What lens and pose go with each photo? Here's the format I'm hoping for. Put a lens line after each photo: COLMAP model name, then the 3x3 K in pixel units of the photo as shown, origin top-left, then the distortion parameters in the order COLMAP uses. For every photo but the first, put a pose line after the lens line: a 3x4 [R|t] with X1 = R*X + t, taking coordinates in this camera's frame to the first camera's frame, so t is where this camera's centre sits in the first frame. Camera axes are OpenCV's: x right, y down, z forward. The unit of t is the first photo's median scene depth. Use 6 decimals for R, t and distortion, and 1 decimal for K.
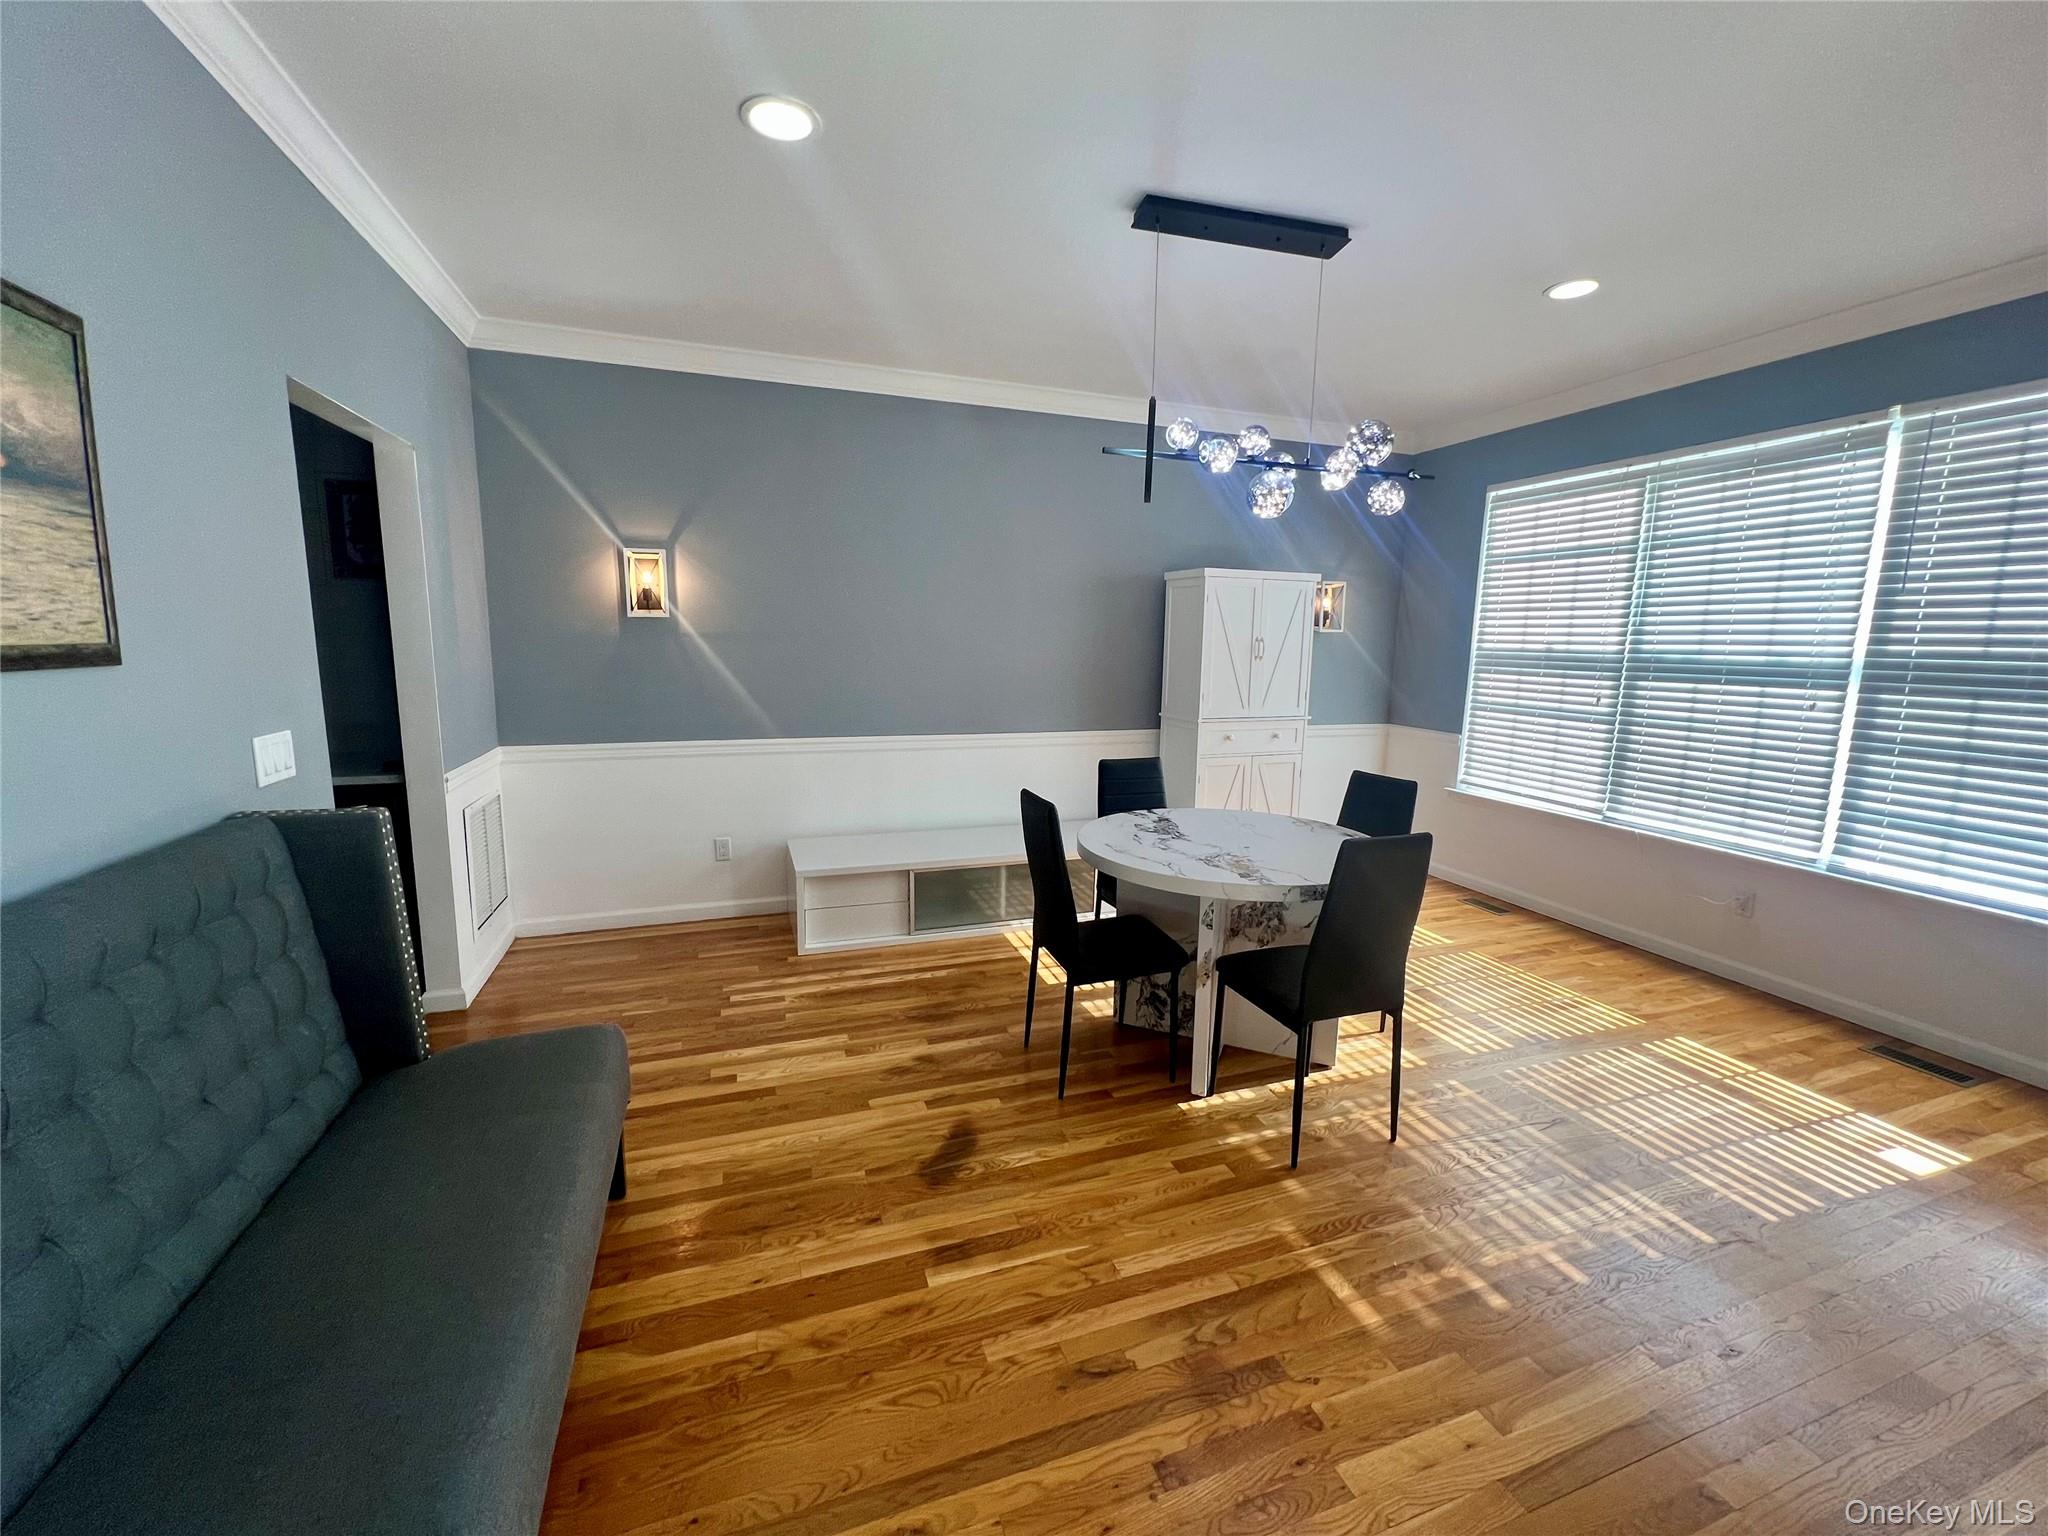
lens RADIAL K [[822.0, 0, 1007.8], [0, 822.0, 753.5], [0, 0, 1]] dist [-0.005928, 0.000677]
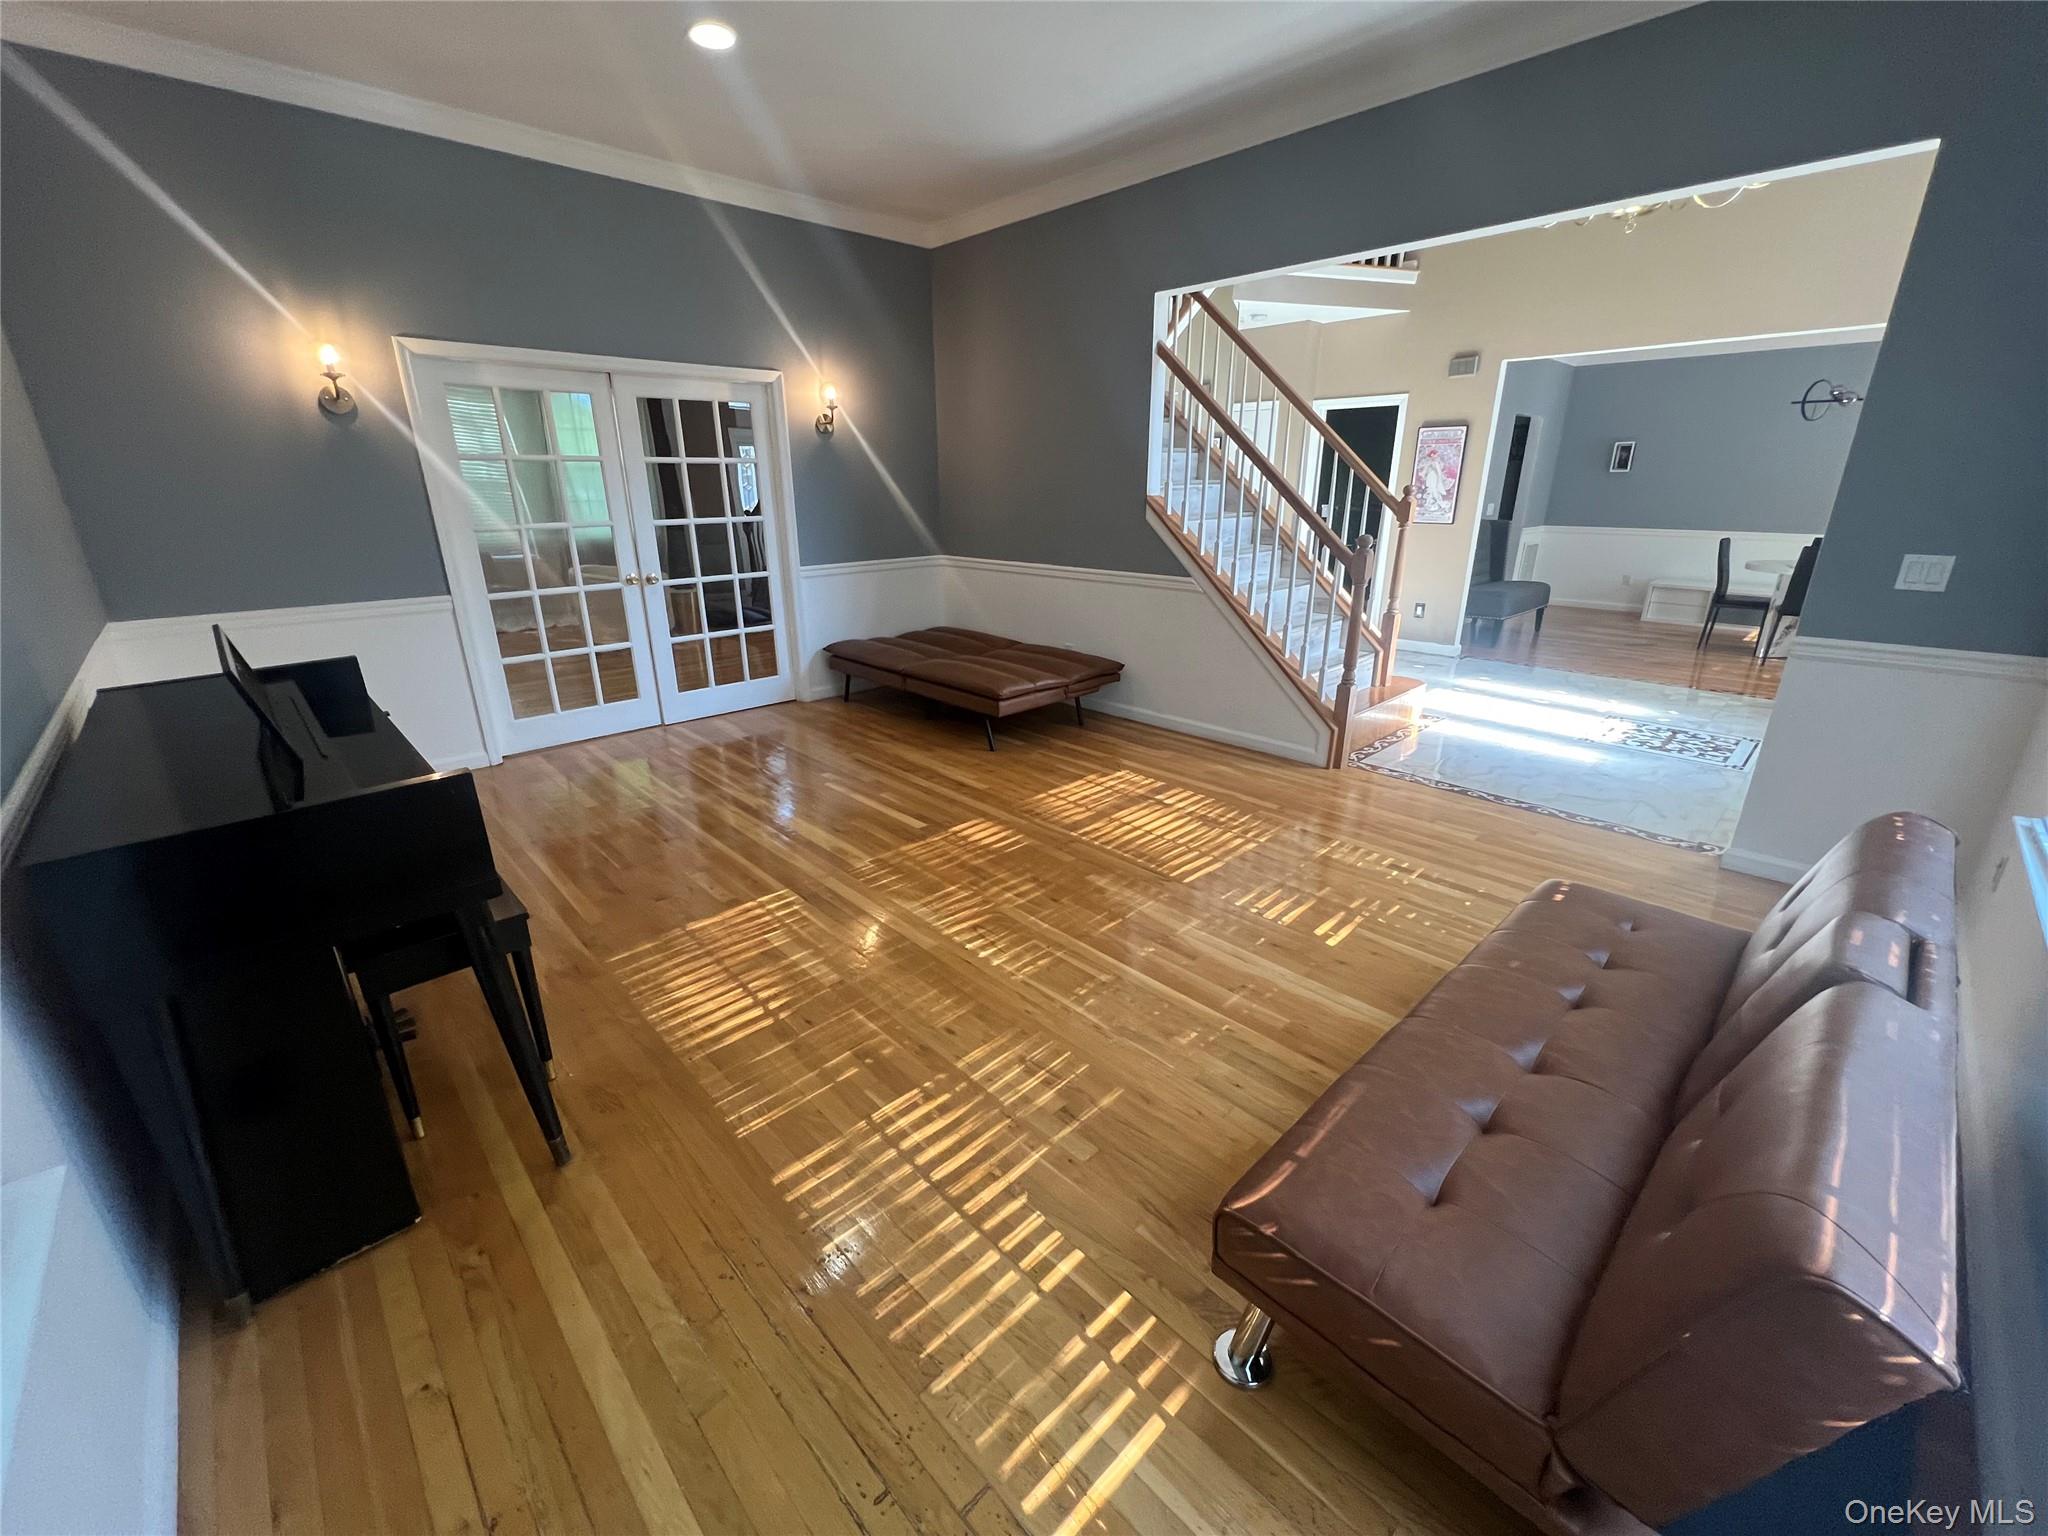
lens RADIAL K [[822.0, 0, 1017.6], [0, 822.0, 768.3], [0, 0, 1]] dist [-0.005928, 0.000677]
pose [[0.419365, 0.284726, -0.862012, 1.340079], [-0.122370, 0.958606, 0.257099, 0.310212], [0.899532, -0.002334, 0.436848, -1.926736]]
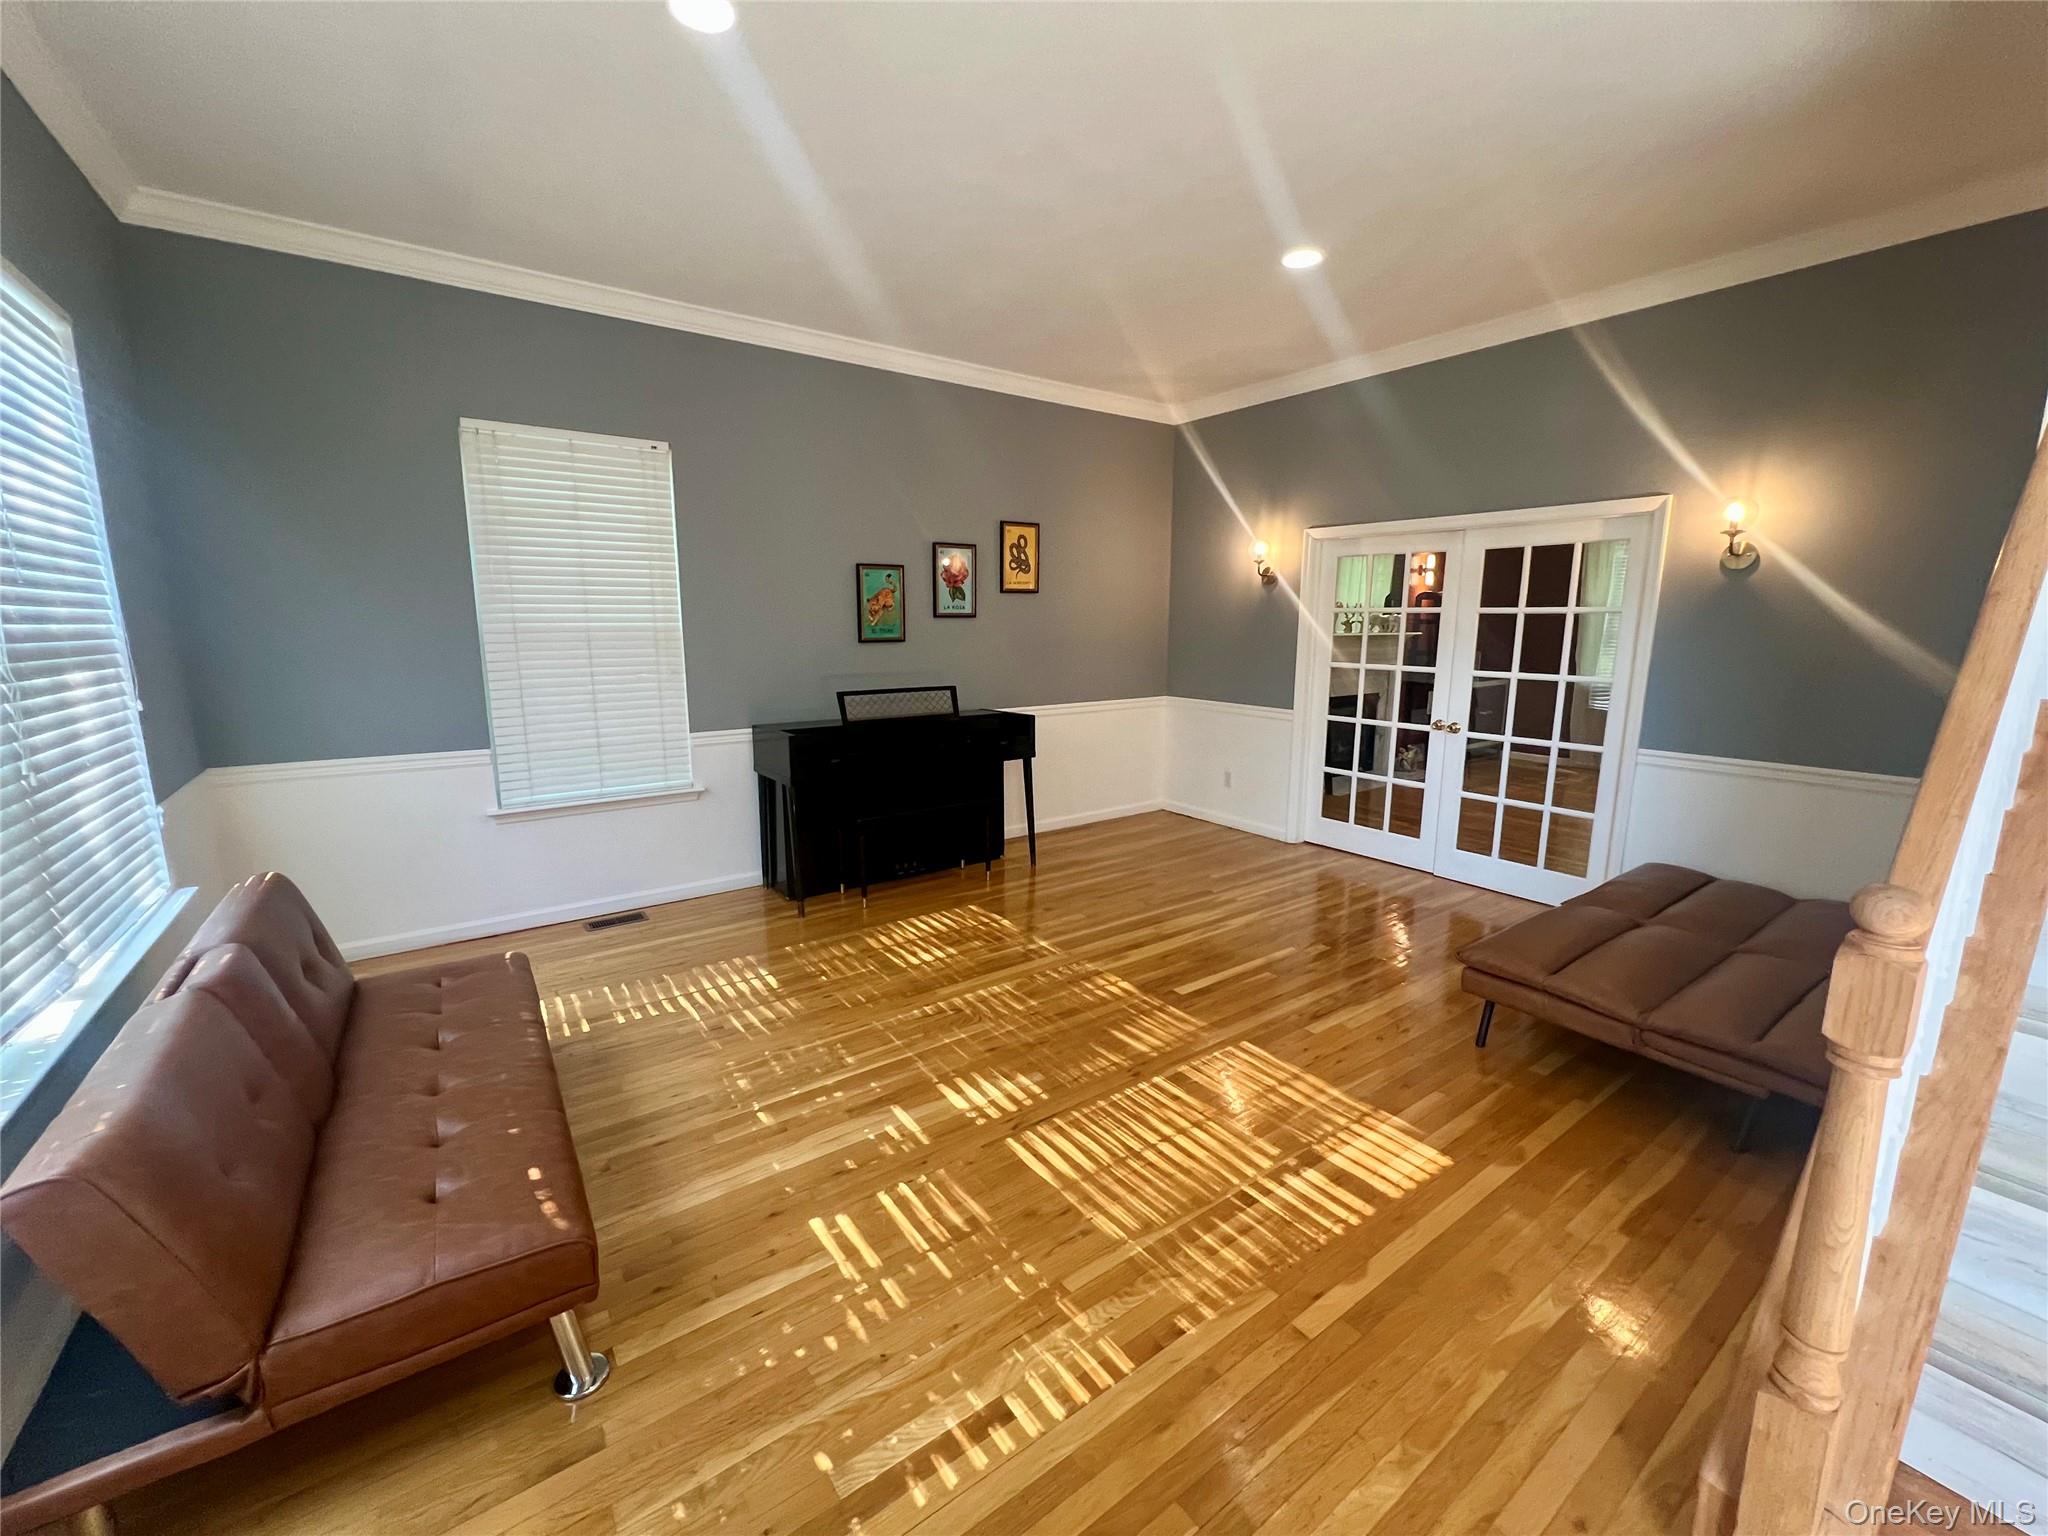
lens RADIAL K [[822.0, 0, 1027.6], [0, 822.0, 769.1], [0, 0, 1]] dist [-0.005928, 0.000677]
pose [[-0.955835, 0.033704, -0.291964, 0.795403], [-0.063302, 0.946478, 0.316500, 0.094008], [0.287005, 0.321003, -0.902544, -0.701785]]
